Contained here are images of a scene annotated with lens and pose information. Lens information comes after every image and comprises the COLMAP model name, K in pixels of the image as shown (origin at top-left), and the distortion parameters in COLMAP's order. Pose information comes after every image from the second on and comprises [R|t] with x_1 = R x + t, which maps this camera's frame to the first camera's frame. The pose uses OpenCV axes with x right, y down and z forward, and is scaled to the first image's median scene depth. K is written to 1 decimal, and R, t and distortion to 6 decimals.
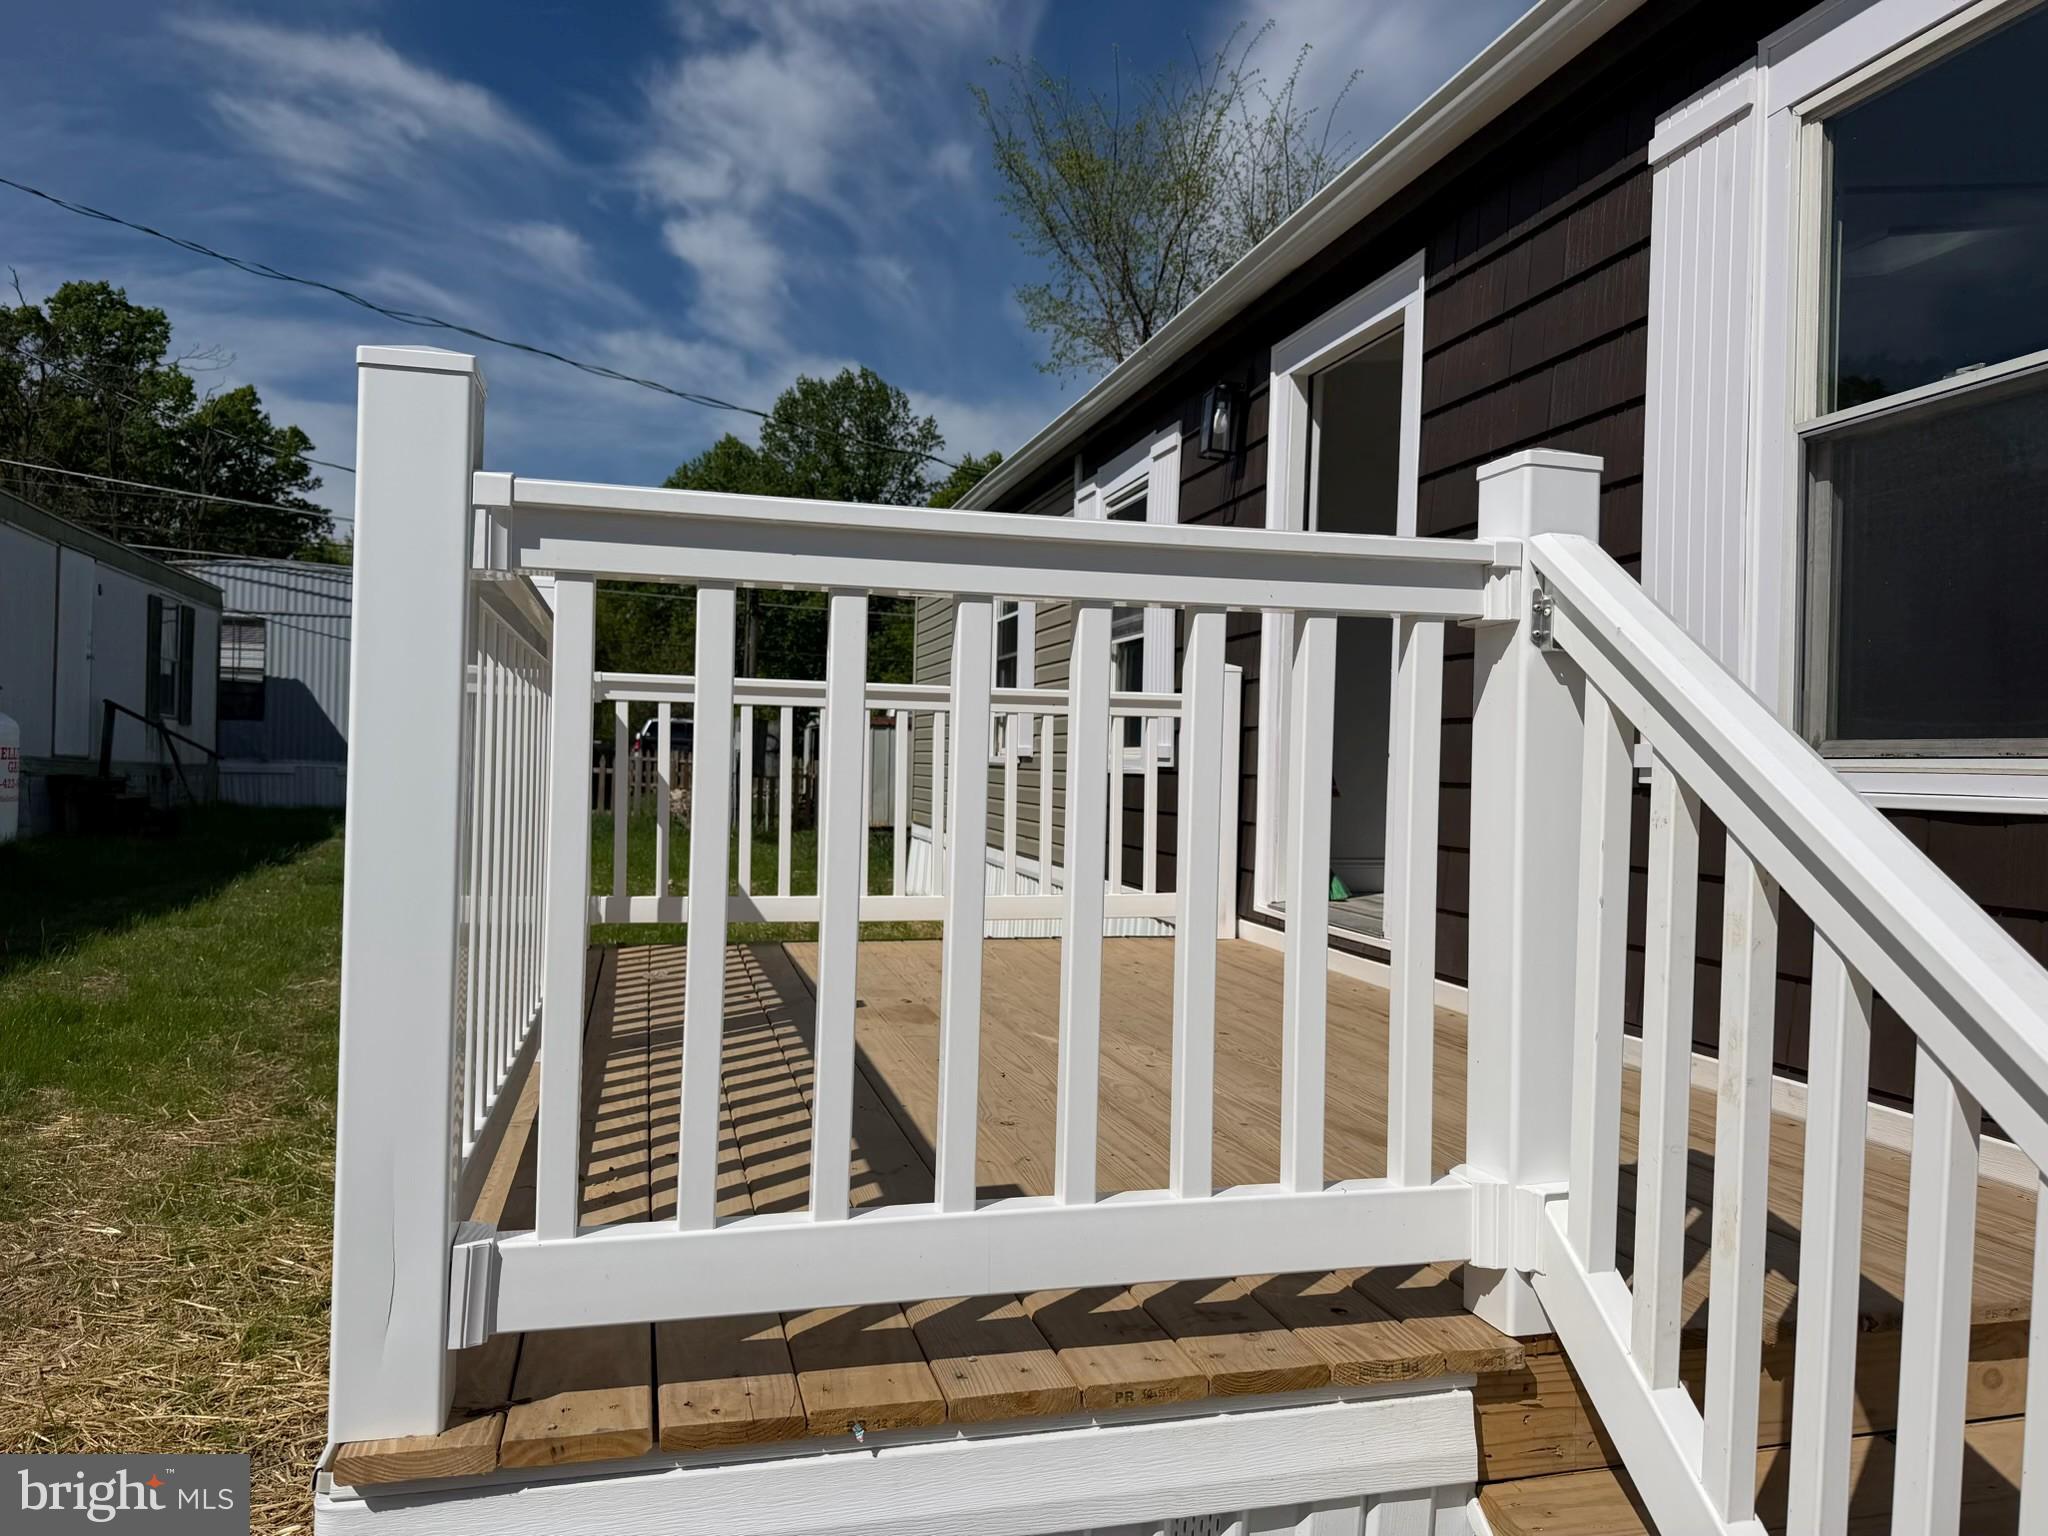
lens RADIAL K [[1469.3, 0, 1034.6], [0, 1469.3, 779.0], [0, 0, 1]] dist [-0.001596, 0.000107]
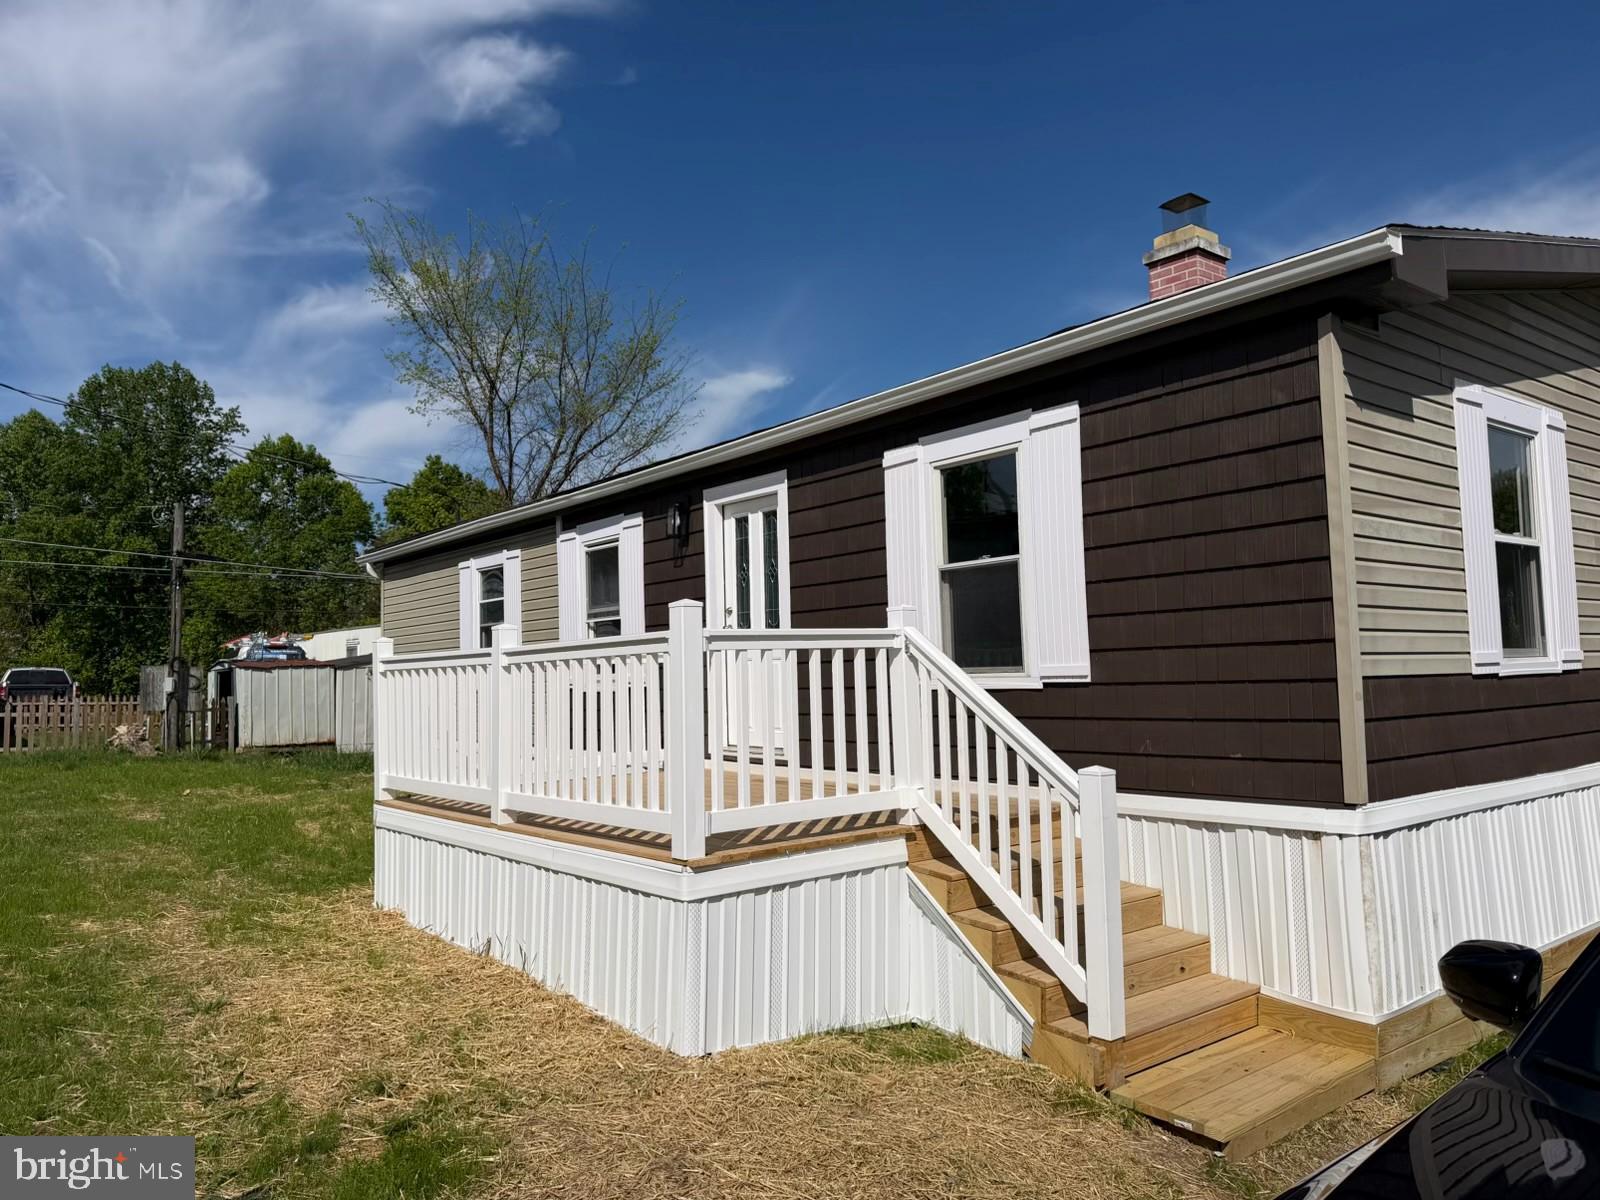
lens RADIAL K [[1147.9, 0, 796.4], [0, 1147.9, 592.1], [0, 0, 1]] dist [-0.001596, 0.000107]
pose [[0.912883, -0.022336, 0.407611, -0.743335], [0.053936, 0.996348, -0.066197, -0.040094], [-0.404643, 0.082415, 0.910753, -1.082067]]
